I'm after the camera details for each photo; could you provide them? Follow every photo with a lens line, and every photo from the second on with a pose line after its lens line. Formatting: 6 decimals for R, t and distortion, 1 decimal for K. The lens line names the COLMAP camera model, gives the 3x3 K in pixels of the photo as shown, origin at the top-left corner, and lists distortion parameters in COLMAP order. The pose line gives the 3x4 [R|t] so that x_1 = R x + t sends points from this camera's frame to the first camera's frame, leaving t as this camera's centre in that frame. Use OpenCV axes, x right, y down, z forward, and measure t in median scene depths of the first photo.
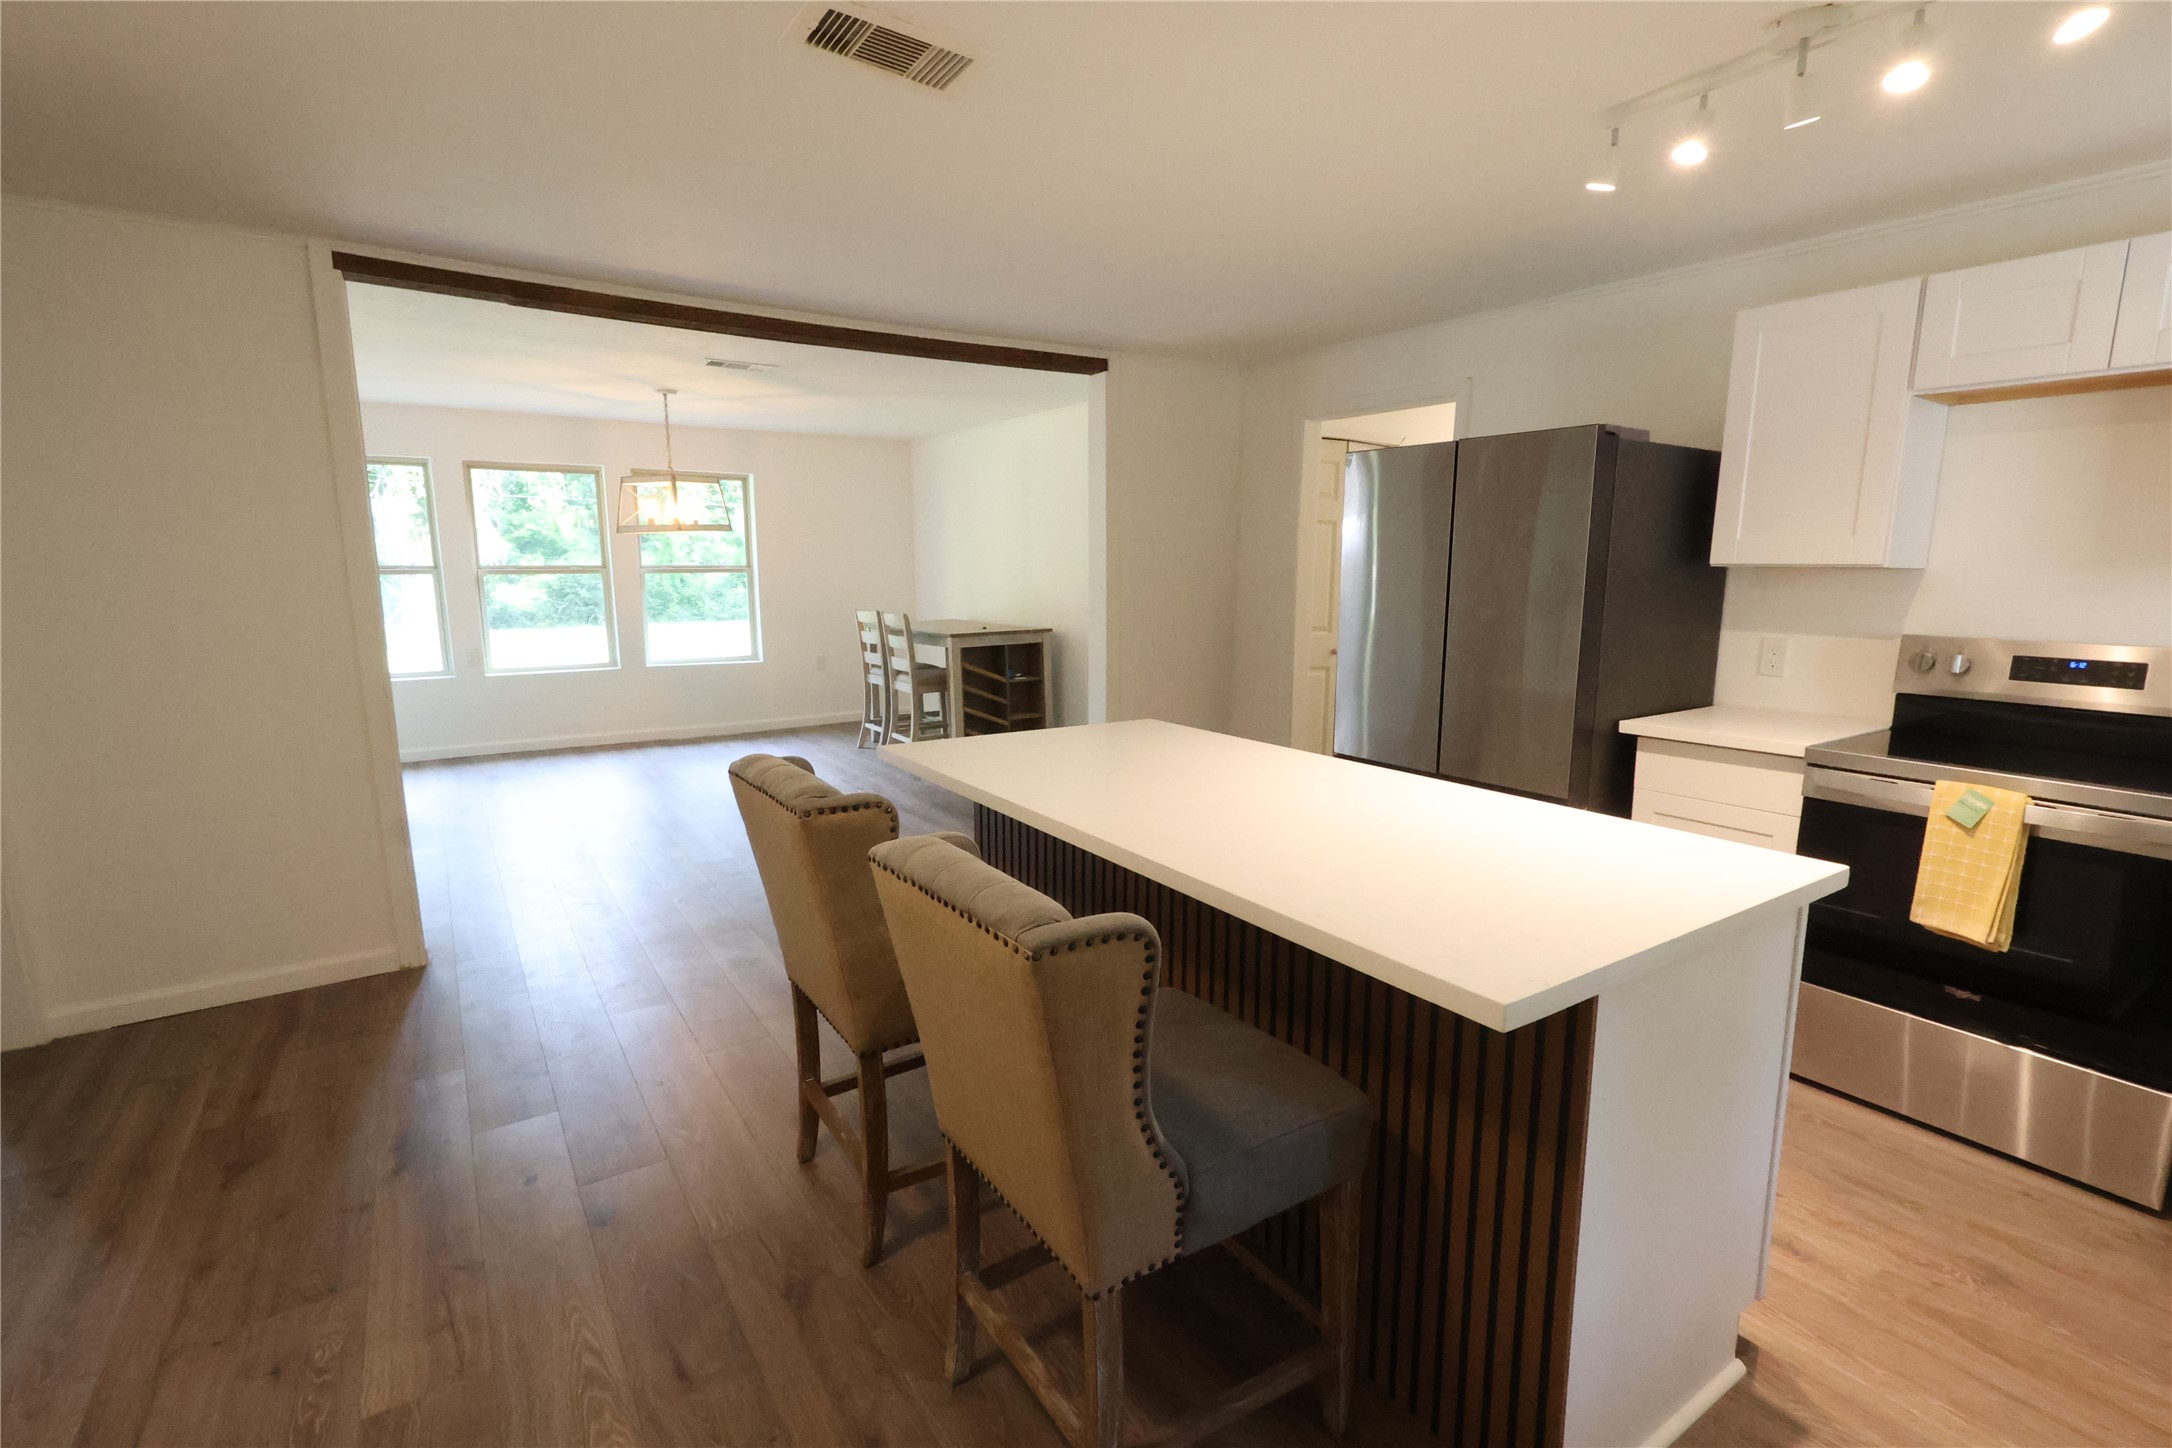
lens RADIAL K [[991.7, 0, 1097.1], [0, 991.7, 724.9], [0, 0, 1]] dist [-0.000883, -0.000777]
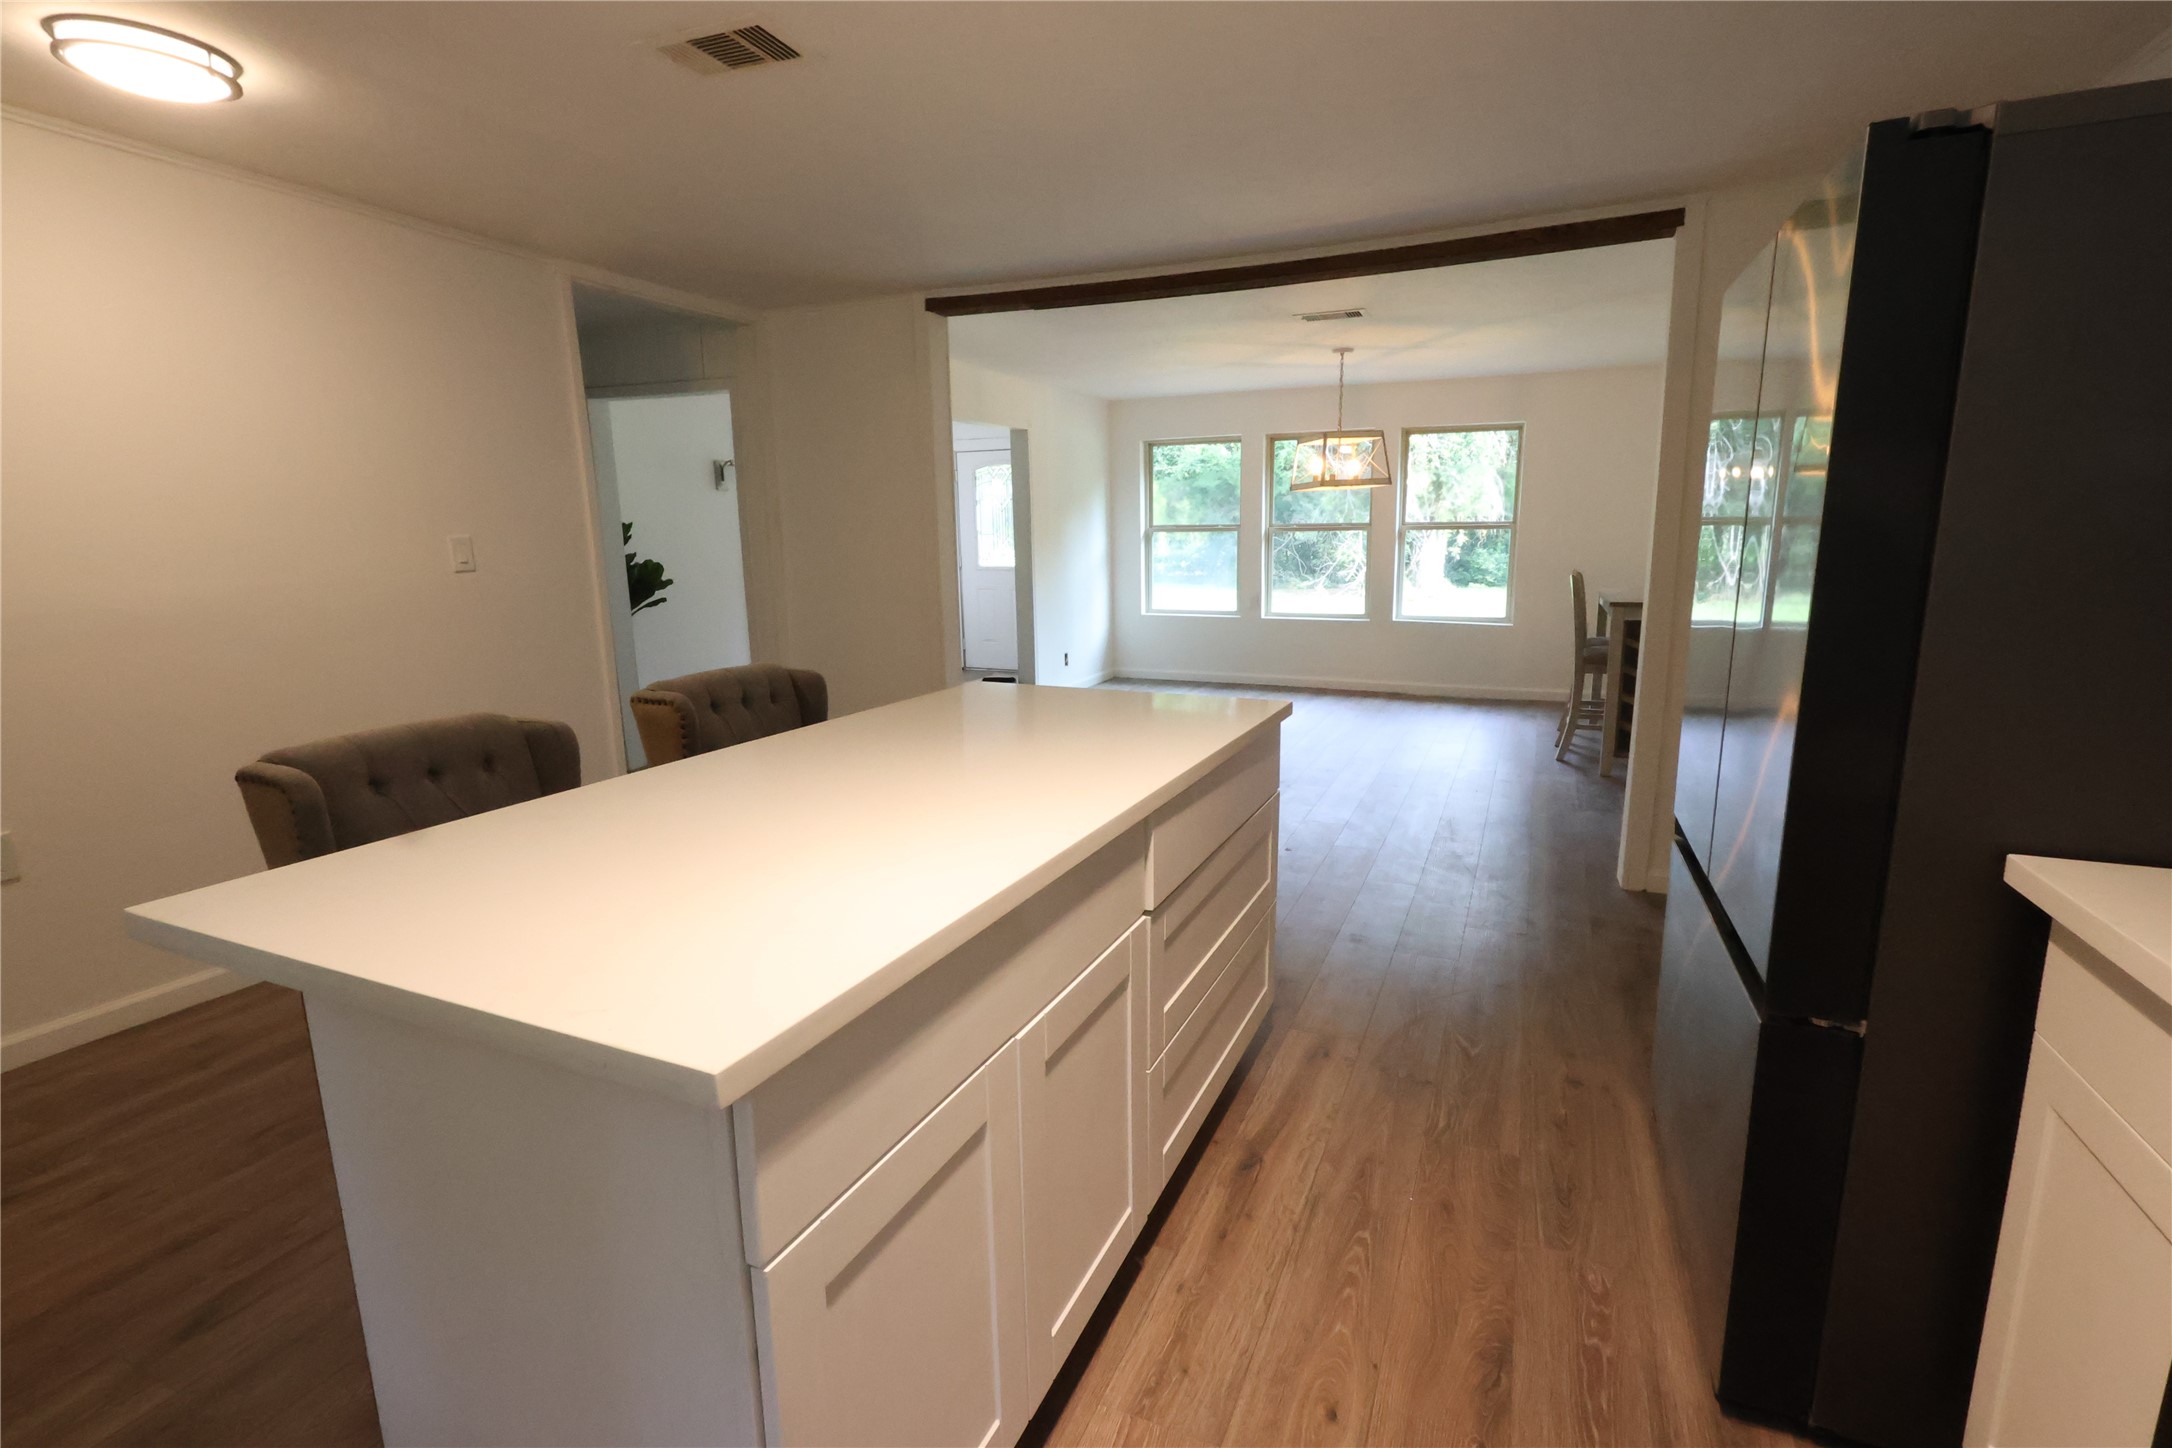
lens RADIAL K [[991.7, 0, 1104.2], [0, 991.7, 729.5], [0, 0, 1]] dist [-0.000883, -0.000777]
pose [[0.572476, 0.151433, -0.805816, 0.291137], [-0.112410, 0.988012, 0.105813, -0.029353], [0.812179, 0.030007, 0.582636, 0.207134]]
